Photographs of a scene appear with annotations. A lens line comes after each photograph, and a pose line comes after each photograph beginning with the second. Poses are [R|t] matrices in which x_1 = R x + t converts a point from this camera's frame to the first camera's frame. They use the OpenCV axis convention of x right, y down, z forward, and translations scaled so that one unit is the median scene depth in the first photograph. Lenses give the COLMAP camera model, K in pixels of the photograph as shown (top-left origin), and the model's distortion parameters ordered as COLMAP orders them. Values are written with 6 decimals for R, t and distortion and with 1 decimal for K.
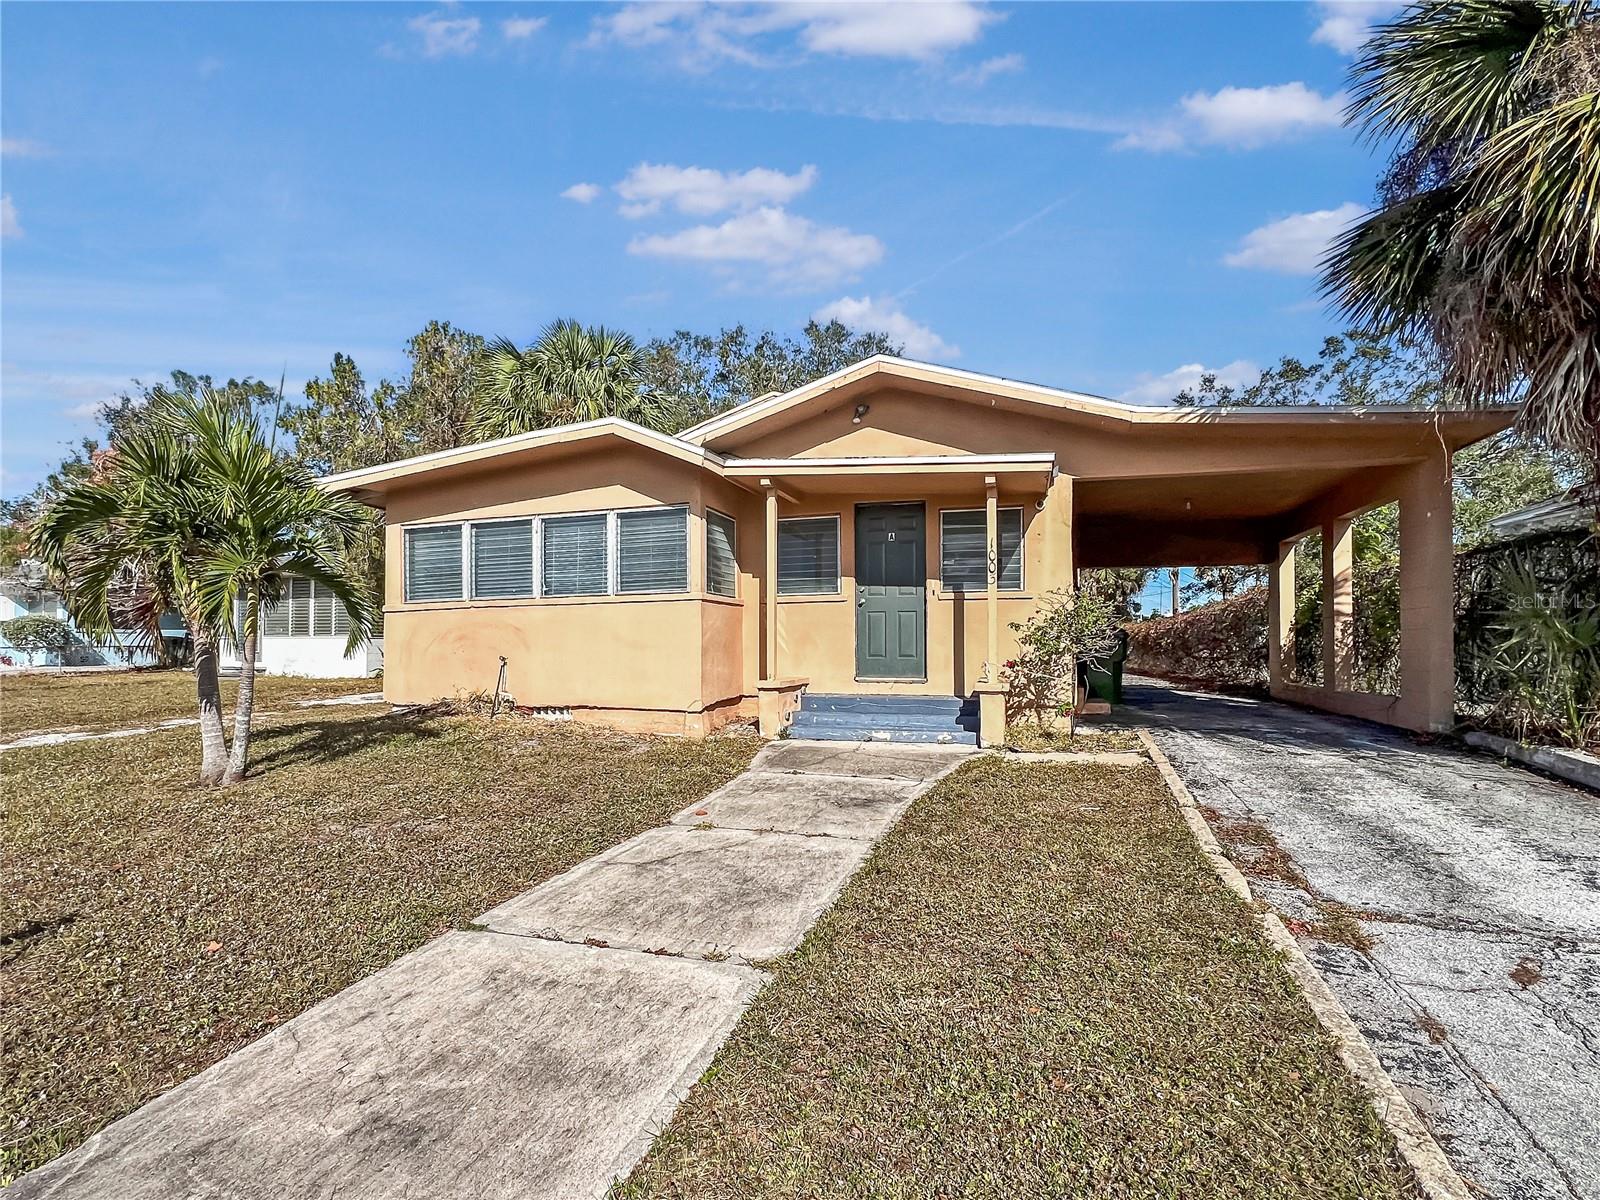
lens RADIAL K [[824.7, 0, 800.0], [0, 824.7, 600.0], [0, 0, 1]] dist [0.000170, -0.000797]
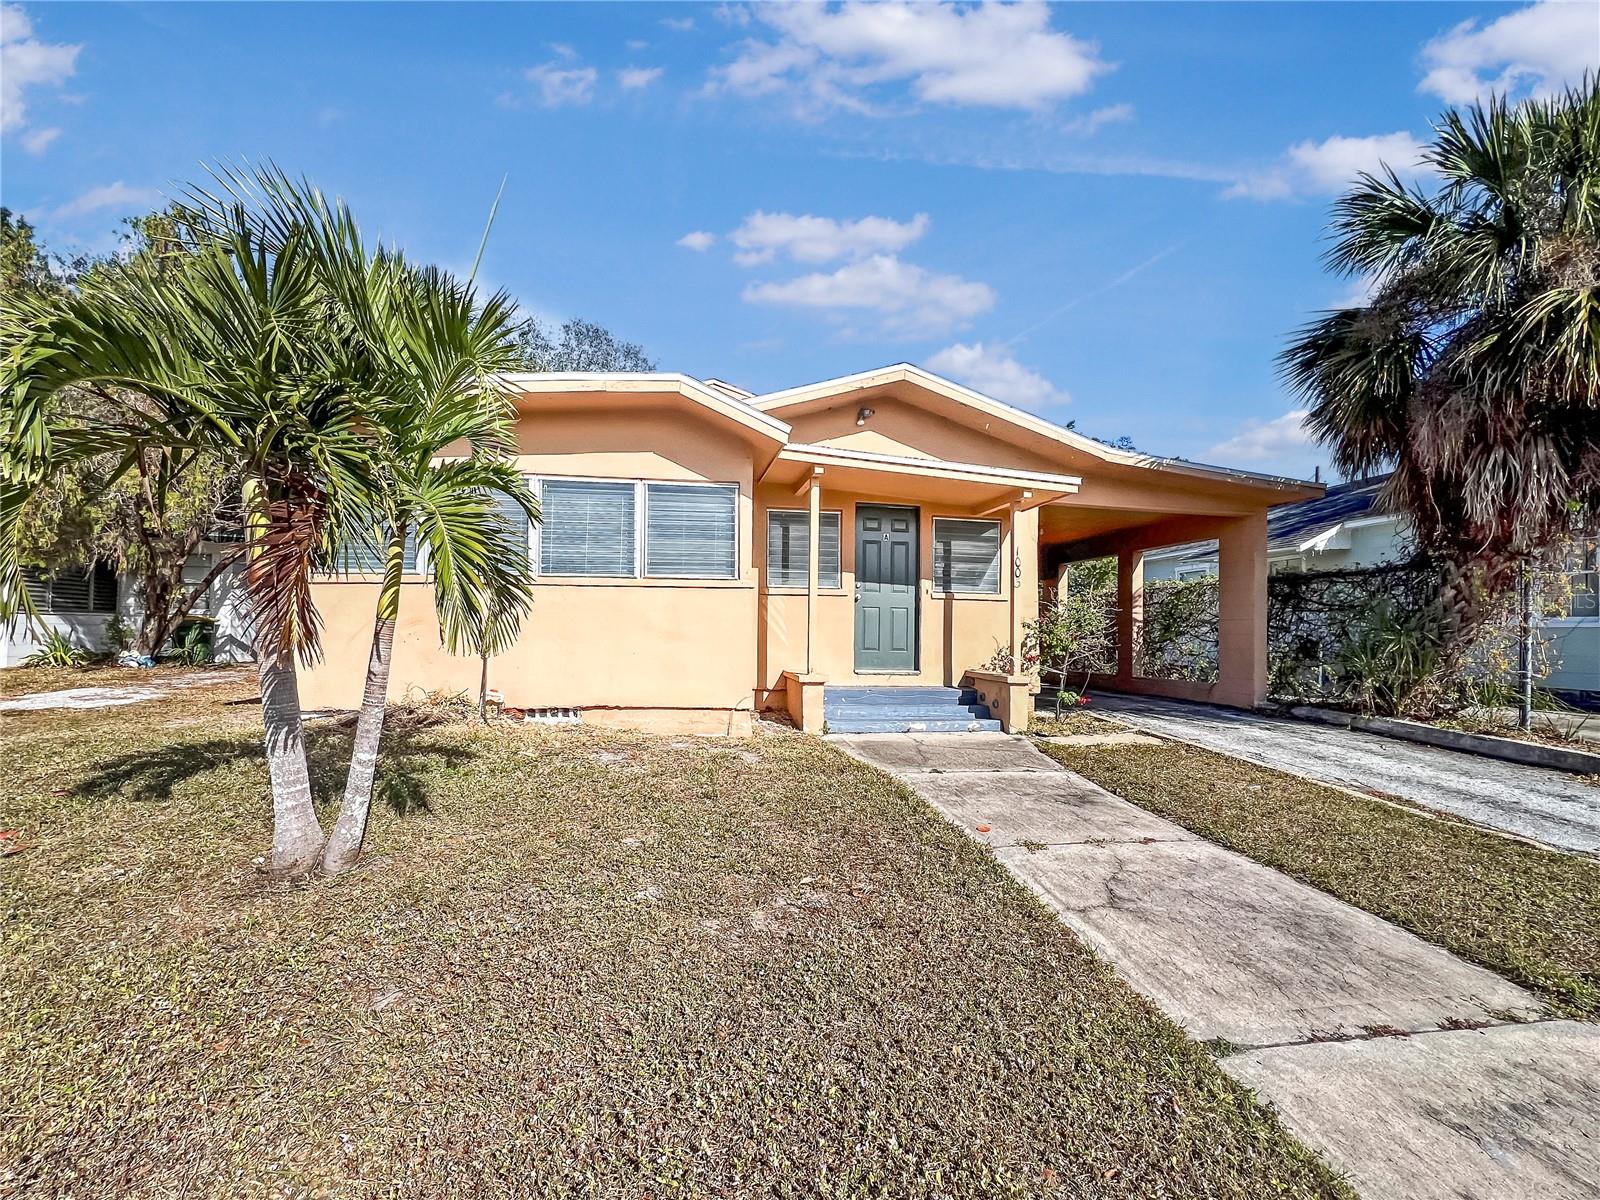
lens RADIAL K [[695.6, 0, 800.0], [0, 695.6, 600.0], [0, 0, 1]] dist [-0.001495, -0.000432]
pose [[0.879054, 0.040825, 0.474971, -0.434449], [-0.044450, 0.999005, -0.003601, 0.013015], [-0.474646, -0.017947, 0.879994, 0.279830]]
